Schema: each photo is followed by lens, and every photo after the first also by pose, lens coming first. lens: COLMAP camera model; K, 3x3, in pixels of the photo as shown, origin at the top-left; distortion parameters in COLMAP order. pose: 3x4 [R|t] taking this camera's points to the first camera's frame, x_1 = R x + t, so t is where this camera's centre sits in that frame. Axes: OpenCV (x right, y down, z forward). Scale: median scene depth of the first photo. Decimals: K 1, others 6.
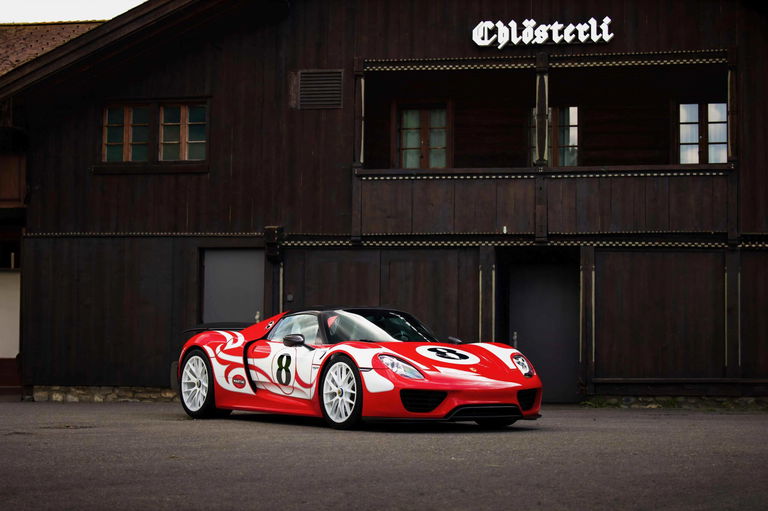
lens RADIAL K [[1782.9, 0, 387.7], [0, 1782.9, 256.5], [0, 0, 1]] dist [-0.008775, 0.000000]
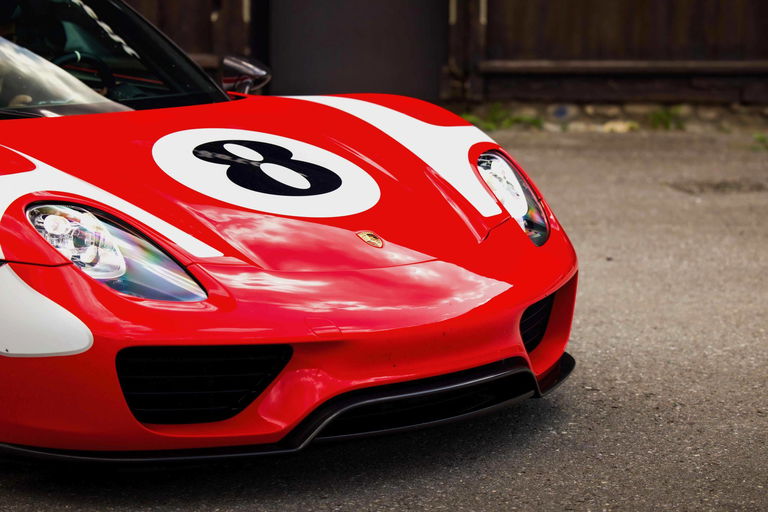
lens RADIAL K [[2218.1, 0, 384.0], [0, 2218.1, 256.0], [0, 0, 1]] dist [-0.192697, 0.000000]
pose [[0.978863, -0.031428, 0.202087, -0.014147], [-0.018081, 0.970955, 0.238579, -0.011201], [-0.203715, -0.237190, 0.949864, 0.504681]]
